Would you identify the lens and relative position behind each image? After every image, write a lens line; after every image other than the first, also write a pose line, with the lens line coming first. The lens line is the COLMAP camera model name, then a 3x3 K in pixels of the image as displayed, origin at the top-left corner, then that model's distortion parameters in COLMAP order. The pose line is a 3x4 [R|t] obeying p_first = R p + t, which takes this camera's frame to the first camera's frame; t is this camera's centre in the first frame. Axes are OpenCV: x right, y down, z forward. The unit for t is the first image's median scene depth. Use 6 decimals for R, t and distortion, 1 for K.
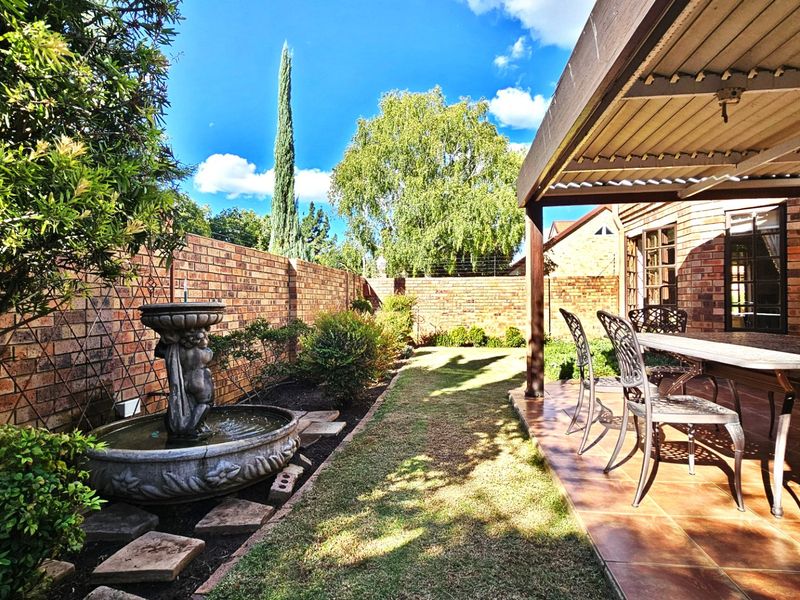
lens RADIAL K [[450.8, 0, 405.1], [0, 450.8, 296.7], [0, 0, 1]] dist [-0.000221, -0.001370]
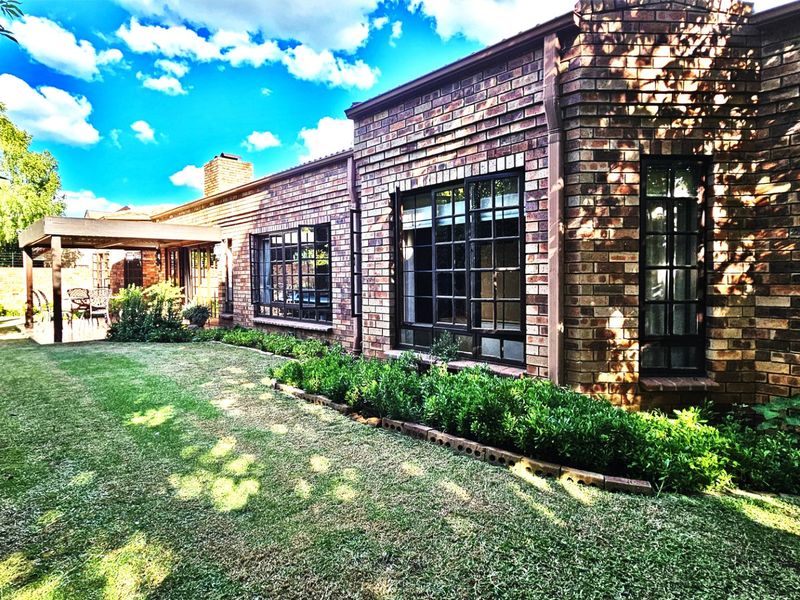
lens RADIAL K [[450.8, 0, 405.1], [0, 450.8, 296.7], [0, 0, 1]] dist [-0.000221, -0.001370]
pose [[0.625408, -0.024260, 0.779921, -0.291964], [-0.007232, 0.999293, 0.036884, -0.032192], [-0.780265, -0.028708, 0.624790, -1.821377]]
